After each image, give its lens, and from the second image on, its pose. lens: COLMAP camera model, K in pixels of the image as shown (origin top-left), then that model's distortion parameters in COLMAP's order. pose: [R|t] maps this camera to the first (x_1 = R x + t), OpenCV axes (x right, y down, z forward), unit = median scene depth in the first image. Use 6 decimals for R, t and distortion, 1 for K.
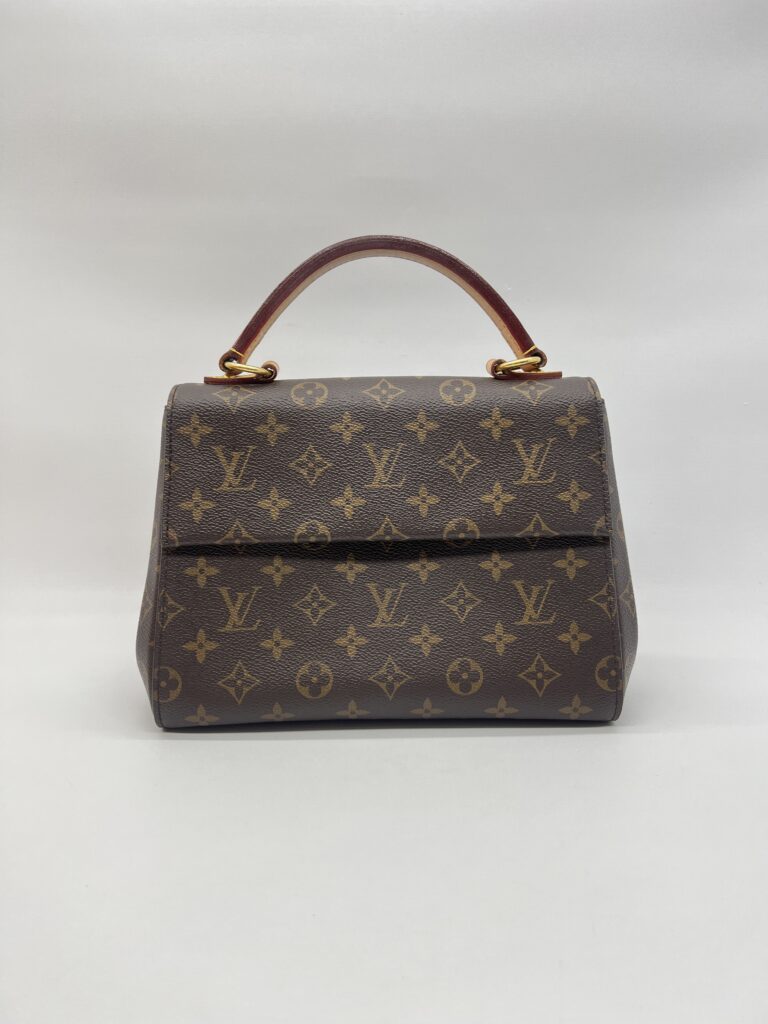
lens RADIAL K [[768.2, 0, 353.5], [0, 768.2, 495.5], [0, 0, 1]] dist [0.119478, 0.001784]
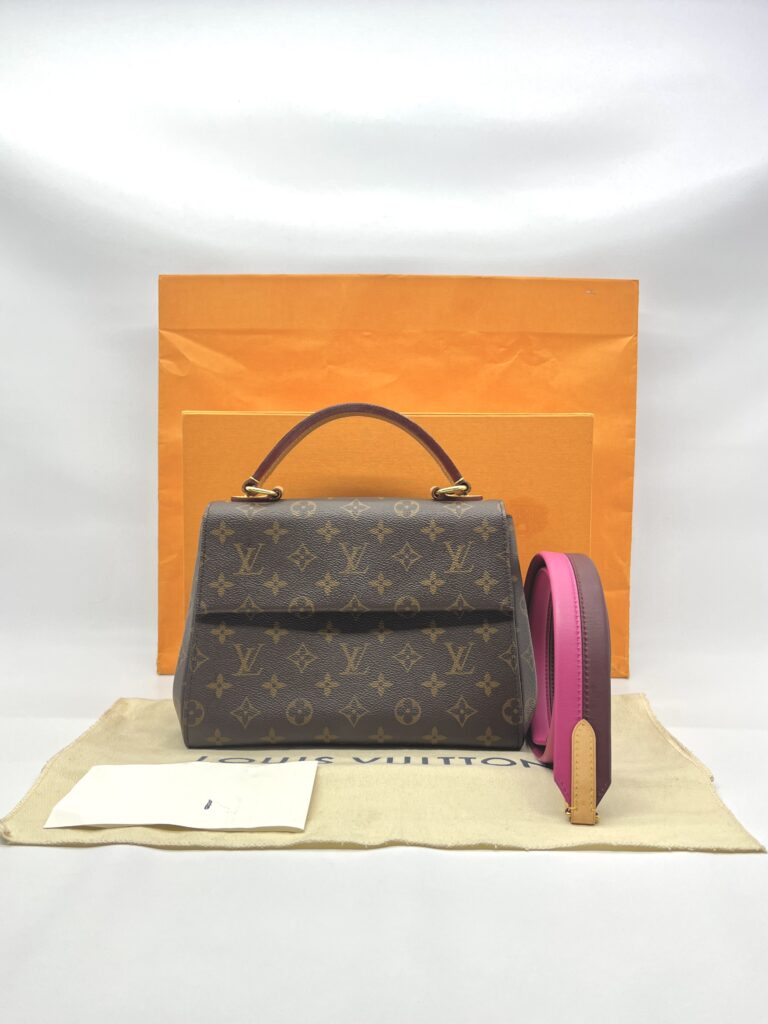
lens RADIAL K [[1005.1, 0, 393.9], [0, 1005.1, 513.1], [0, 0, 1]] dist [0.118762, 0.002692]
pose [[0.999287, 0.012966, -0.035468, 0.177228], [-0.018652, 0.986119, -0.164989, 0.182033], [0.032837, 0.165533, 0.985657, -0.834263]]
